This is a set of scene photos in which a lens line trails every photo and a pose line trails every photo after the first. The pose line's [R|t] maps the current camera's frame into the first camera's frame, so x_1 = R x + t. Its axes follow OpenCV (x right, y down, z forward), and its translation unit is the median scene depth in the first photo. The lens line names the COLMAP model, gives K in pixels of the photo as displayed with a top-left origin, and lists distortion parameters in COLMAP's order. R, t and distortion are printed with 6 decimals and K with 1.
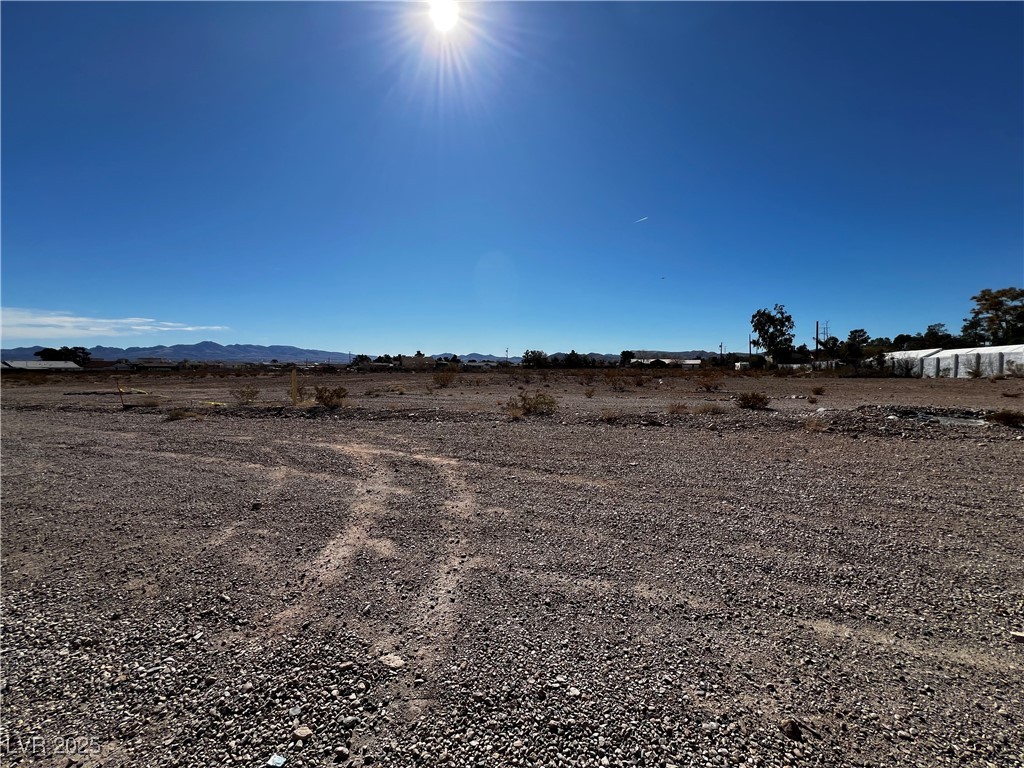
lens RADIAL K [[414.2, 0, 508.5], [0, 414.2, 357.4], [0, 0, 1]] dist [-0.000861, 0.000681]
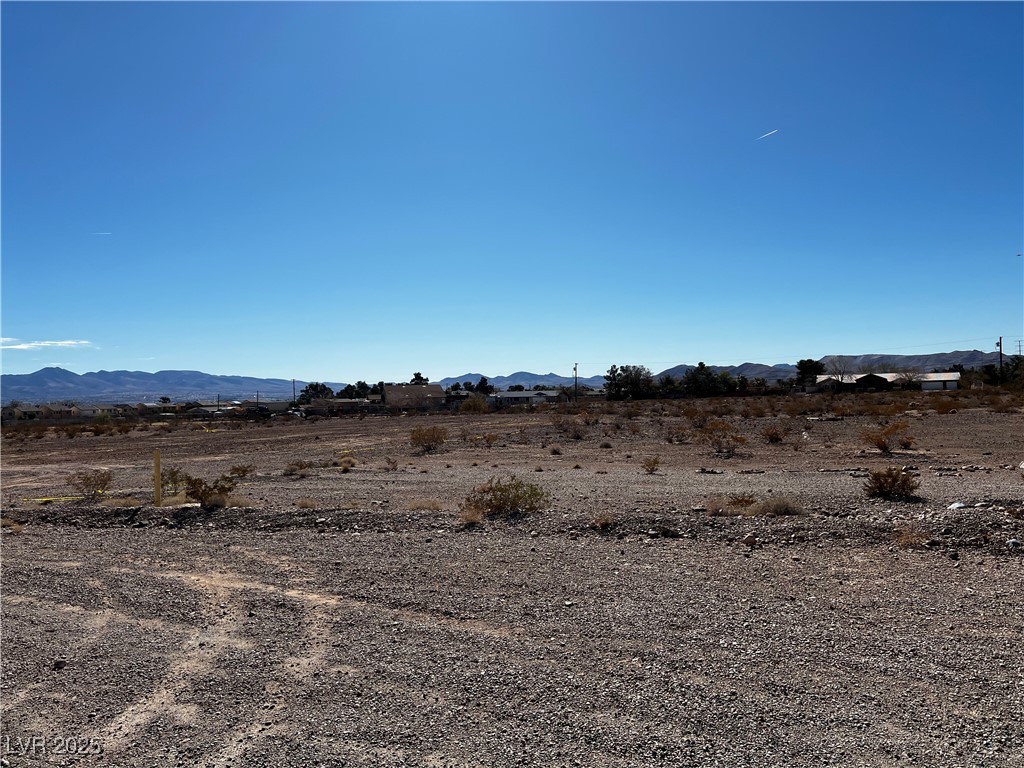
lens RADIAL K [[779.0, 0, 517.5], [0, 779.0, 350.6], [0, 0, 1]] dist [0.053952, -0.052921]
pose [[0.994692, -0.036183, -0.096321, 0.188396], [0.033134, 0.998904, -0.033073, -0.071963], [0.097412, 0.029706, 0.994801, -0.193476]]
